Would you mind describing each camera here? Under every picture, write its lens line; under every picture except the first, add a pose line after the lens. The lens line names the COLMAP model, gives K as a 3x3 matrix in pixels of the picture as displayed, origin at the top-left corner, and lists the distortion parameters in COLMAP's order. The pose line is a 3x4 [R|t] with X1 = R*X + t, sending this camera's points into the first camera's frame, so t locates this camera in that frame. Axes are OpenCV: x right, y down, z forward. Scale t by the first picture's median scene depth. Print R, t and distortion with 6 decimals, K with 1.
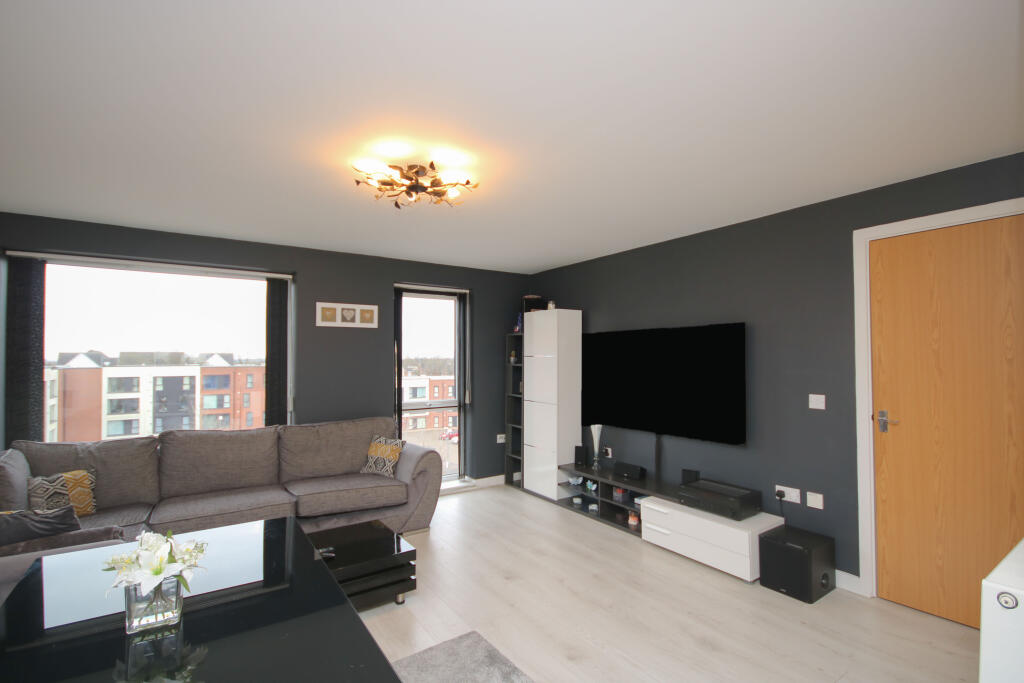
lens RADIAL K [[482.0, 0, 518.1], [0, 482.0, 349.8], [0, 0, 1]] dist [0.008341, -0.000603]
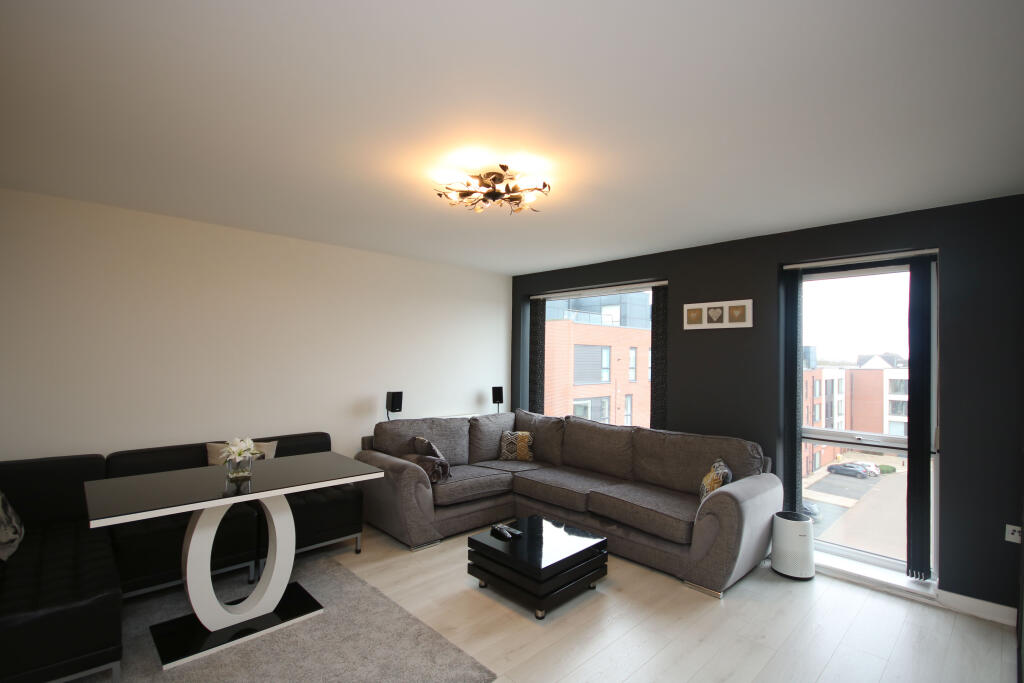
lens RADIAL K [[473.0, 0, 514.7], [0, 473.0, 345.5], [0, 0, 1]] dist [0.011562, 0.000106]
pose [[0.170899, -0.018165, -0.985121, 0.426060], [0.003940, 0.999835, -0.017752, -0.002415], [0.985281, -0.000848, 0.170943, 0.488482]]
